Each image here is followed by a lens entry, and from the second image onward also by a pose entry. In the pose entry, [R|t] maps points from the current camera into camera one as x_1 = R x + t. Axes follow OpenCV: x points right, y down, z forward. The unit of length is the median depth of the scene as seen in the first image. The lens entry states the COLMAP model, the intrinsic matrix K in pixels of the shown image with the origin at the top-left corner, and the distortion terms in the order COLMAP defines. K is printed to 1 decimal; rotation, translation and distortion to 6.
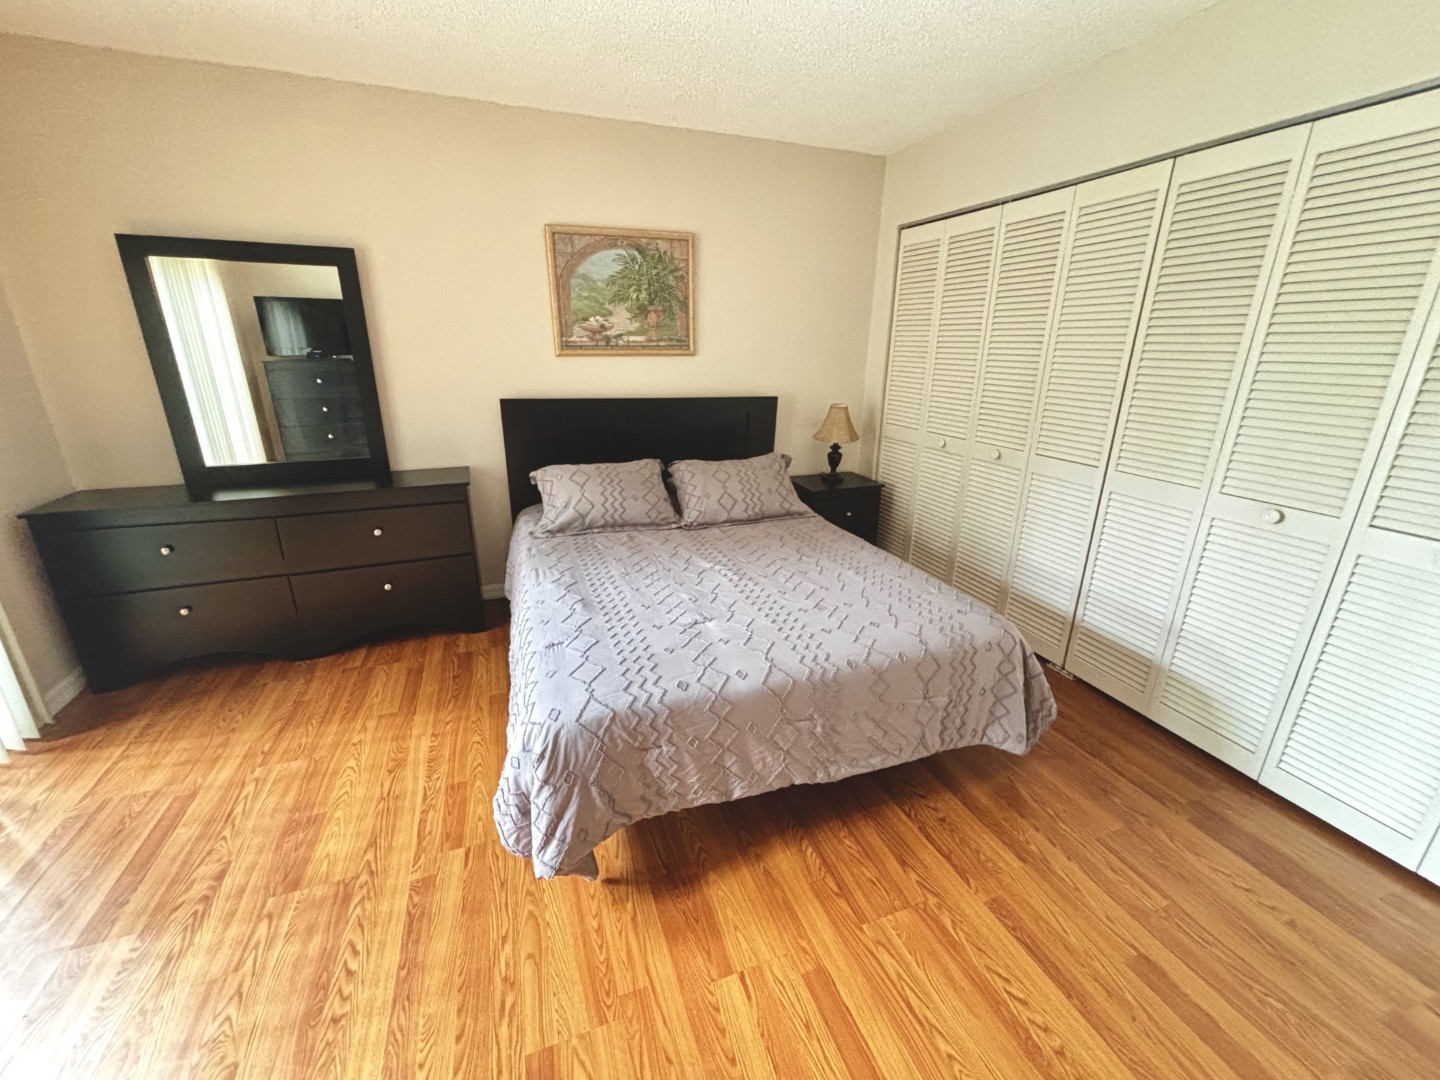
lens RADIAL K [[581.0, 0, 713.6], [0, 581.0, 537.8], [0, 0, 1]] dist [0.000940, -0.001700]
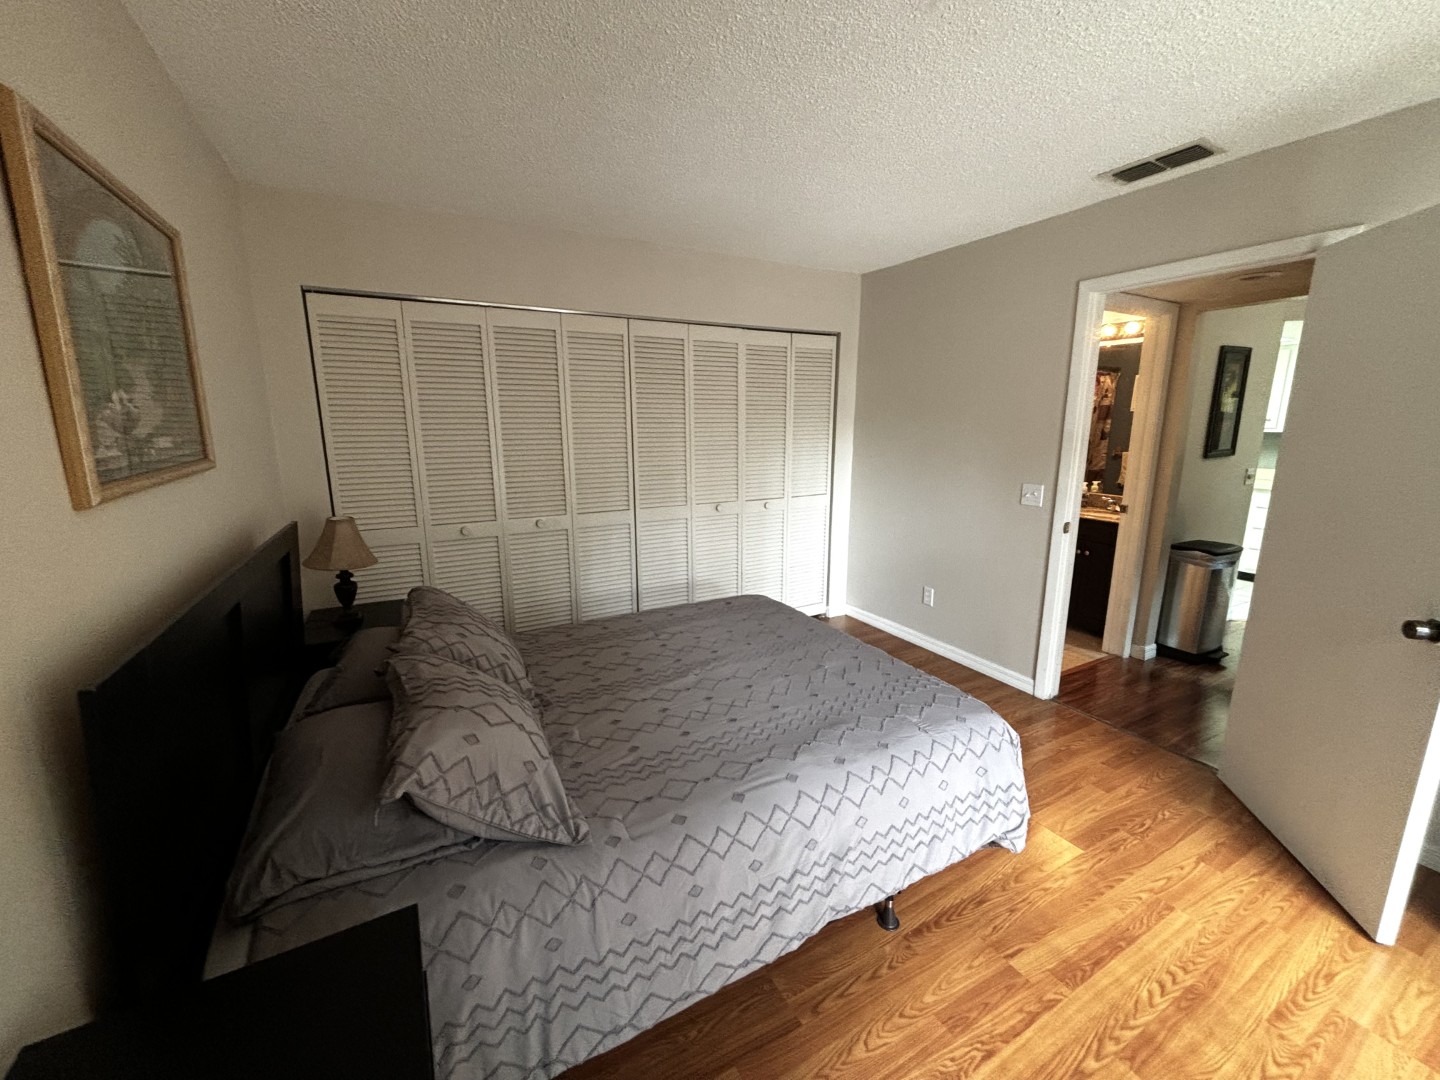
lens RADIAL K [[581.0, 0, 706.4], [0, 581.0, 541.9], [0, 0, 1]] dist [0.000940, -0.001700]
pose [[-0.145834, -0.214946, 0.965676, -1.083482], [0.314569, 0.915378, 0.251256, -0.469594], [-0.937965, 0.340414, -0.065878, 1.243944]]
